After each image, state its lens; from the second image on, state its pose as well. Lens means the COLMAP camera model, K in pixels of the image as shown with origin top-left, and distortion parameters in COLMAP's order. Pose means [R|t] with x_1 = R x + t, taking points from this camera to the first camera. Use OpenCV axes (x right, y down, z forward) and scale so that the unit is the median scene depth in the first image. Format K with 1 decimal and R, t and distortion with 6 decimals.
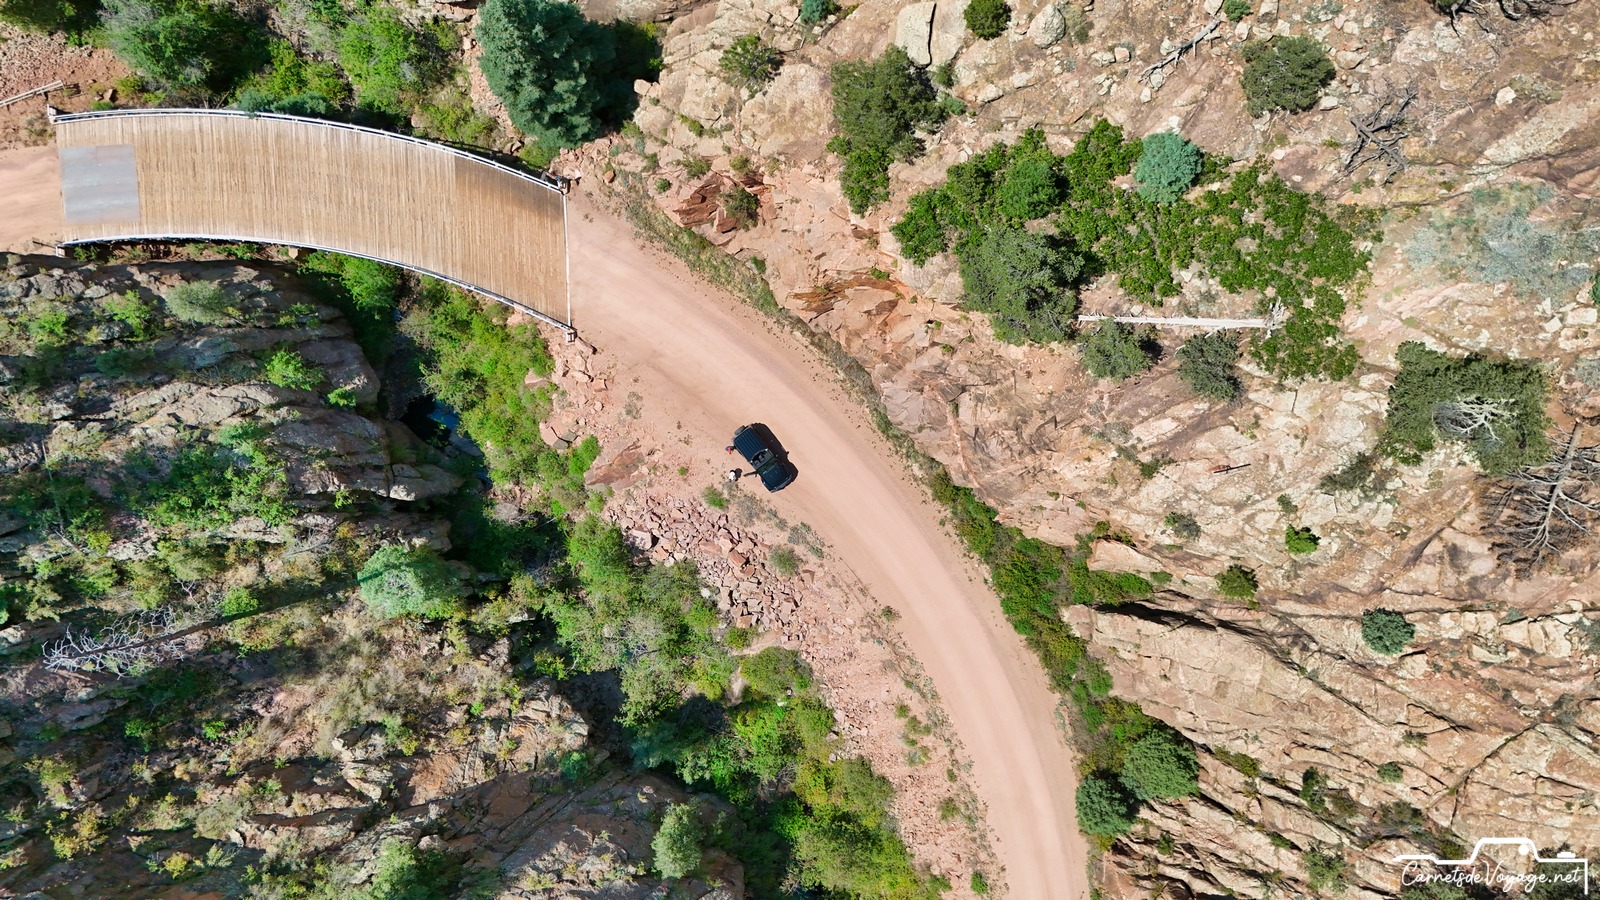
lens RADIAL K [[1172.0, 0, 807.3], [0, 1172.0, 446.1], [0, 0, 1]] dist [0.065808, -0.060249]
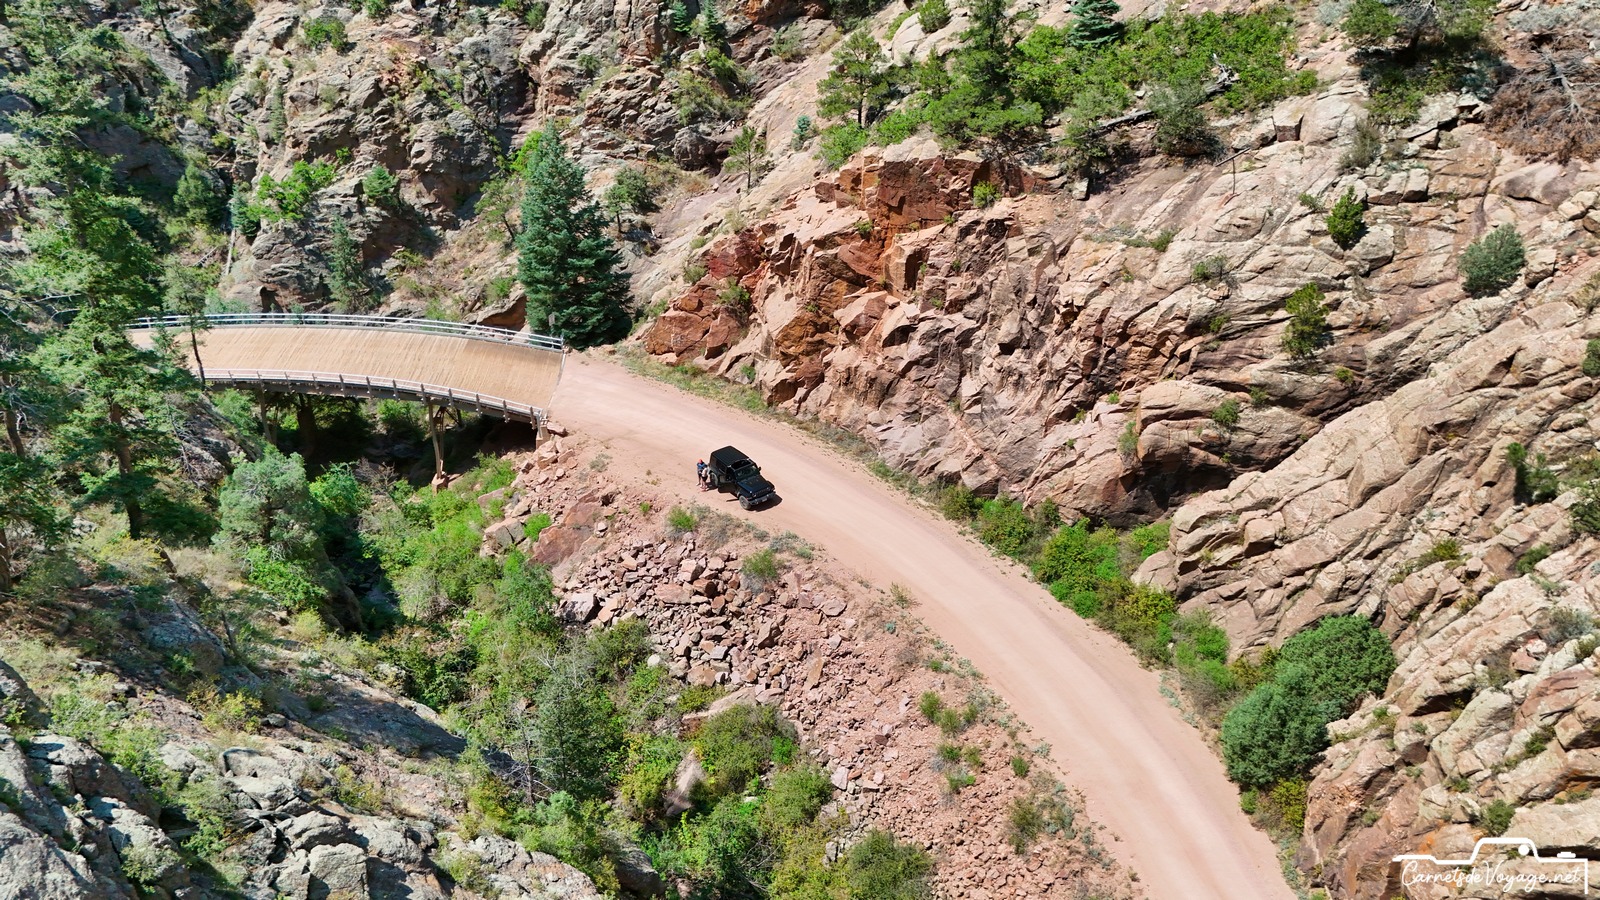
lens RADIAL K [[1172.0, 0, 807.3], [0, 1172.0, 446.1], [0, 0, 1]] dist [0.065808, -0.060249]
pose [[0.999987, -0.001072, -0.004917, 0.013671], [-0.003647, 0.518946, -0.854800, 0.720196], [0.003468, 0.854807, 0.518935, 0.527595]]
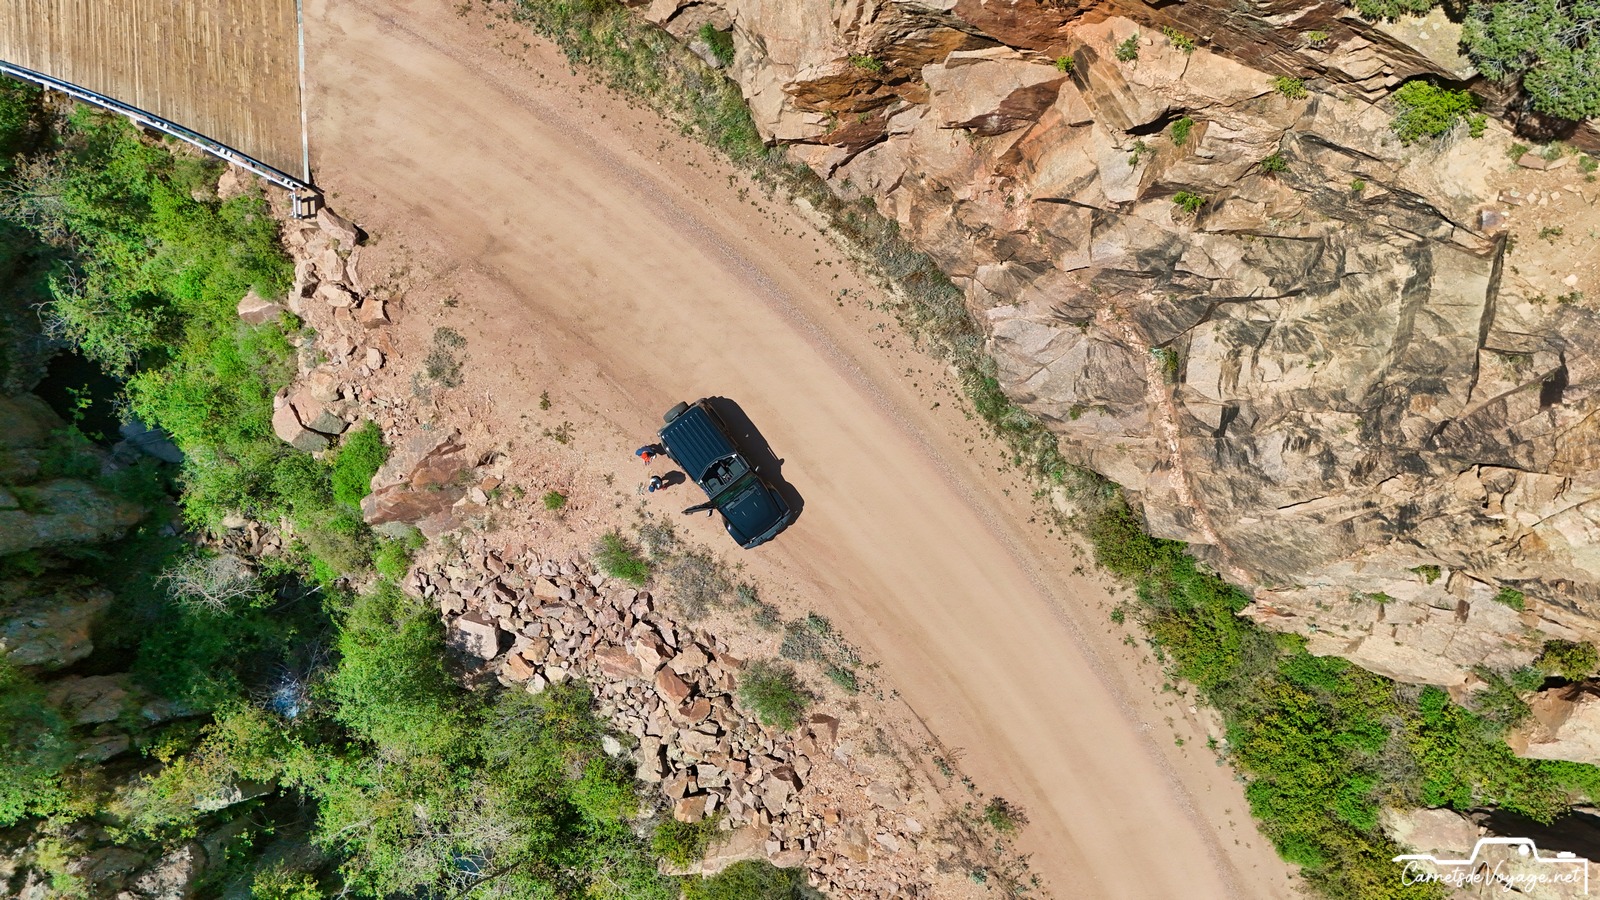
lens RADIAL K [[1172.0, 0, 807.3], [0, 1172.0, 446.1], [0, 0, 1]] dist [0.065808, -0.060249]
pose [[0.999984, 0.004379, 0.003472, -0.008124], [-0.004400, 0.999970, 0.006321, -0.003381], [-0.003444, -0.006336, 0.999974, 0.537211]]
